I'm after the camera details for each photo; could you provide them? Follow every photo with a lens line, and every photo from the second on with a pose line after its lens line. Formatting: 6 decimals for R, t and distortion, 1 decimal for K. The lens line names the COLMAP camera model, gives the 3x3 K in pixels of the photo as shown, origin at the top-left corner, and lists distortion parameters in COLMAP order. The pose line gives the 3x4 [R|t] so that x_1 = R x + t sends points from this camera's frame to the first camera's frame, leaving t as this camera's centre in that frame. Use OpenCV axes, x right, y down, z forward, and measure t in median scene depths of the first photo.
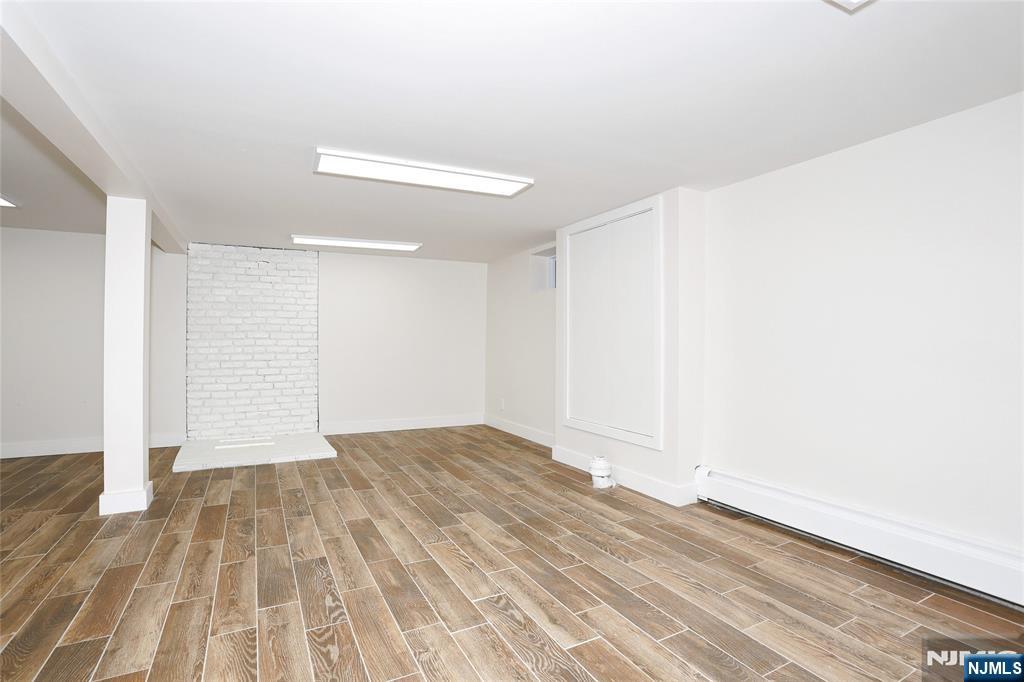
lens RADIAL K [[495.2, 0, 507.5], [0, 495.2, 339.0], [0, 0, 1]] dist [-0.066946, 0.025355]
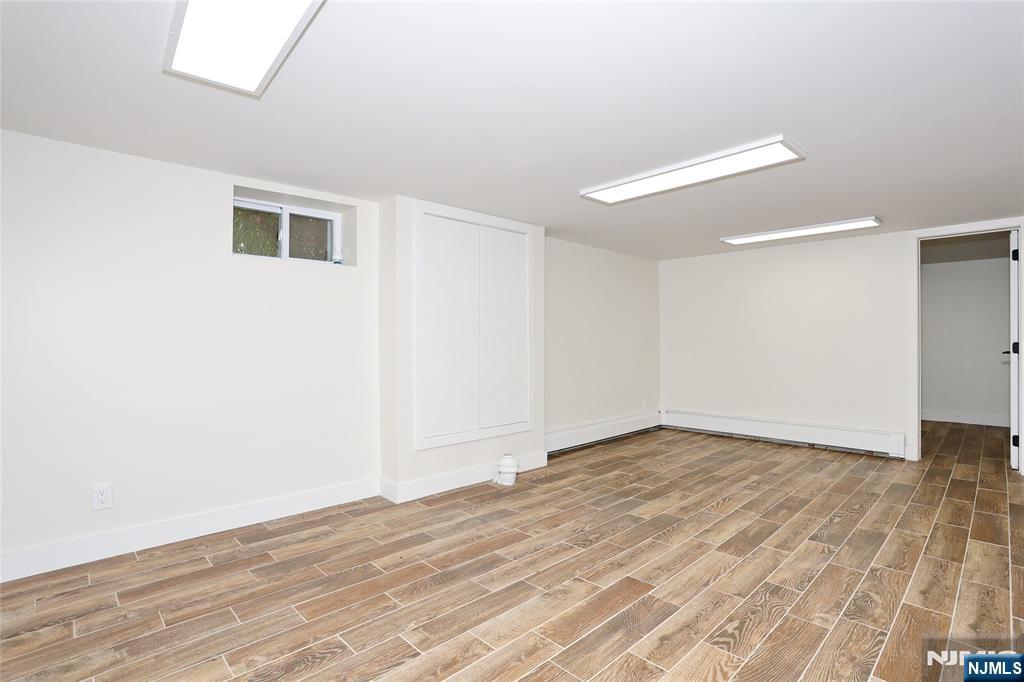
lens RADIAL K [[495.2, 0, 507.5], [0, 495.2, 339.0], [0, 0, 1]] dist [-0.066946, 0.025355]
pose [[-0.278944, 0.002890, 0.960303, -1.102970], [-0.001176, 0.999994, -0.003351, -0.001601], [-0.960307, -0.002064, -0.278939, 1.752582]]
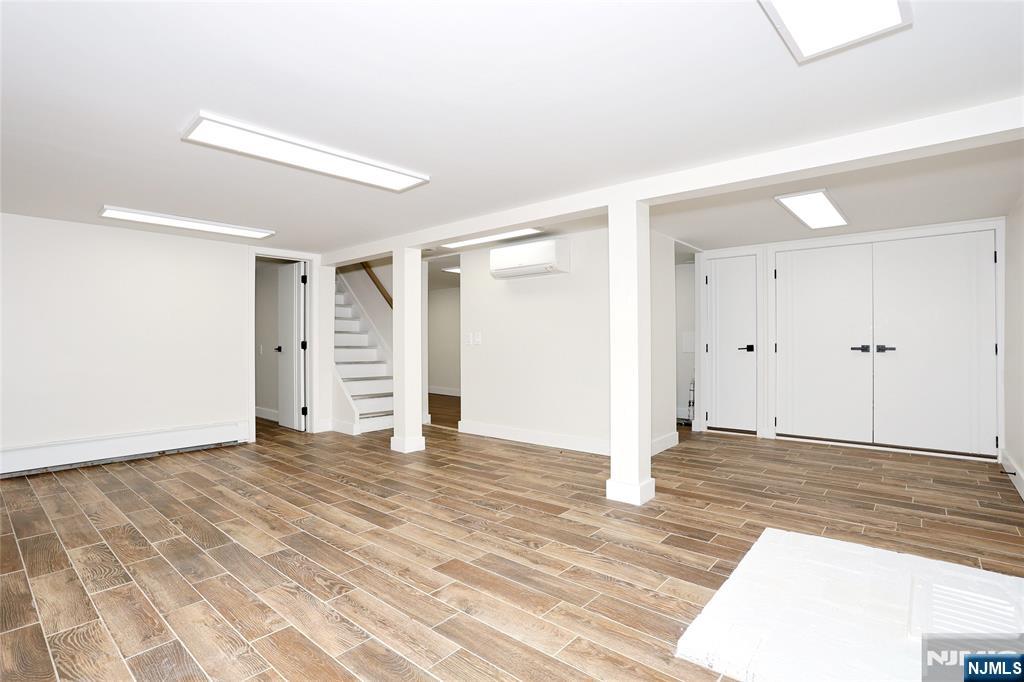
lens RADIAL K [[495.2, 0, 507.5], [0, 495.2, 339.0], [0, 0, 1]] dist [-0.066946, 0.025355]
pose [[-0.928785, 0.000932, -0.370617, -0.166732], [0.004426, 0.999953, -0.008577, 0.013161], [0.370592, -0.009606, -0.928746, 2.155869]]
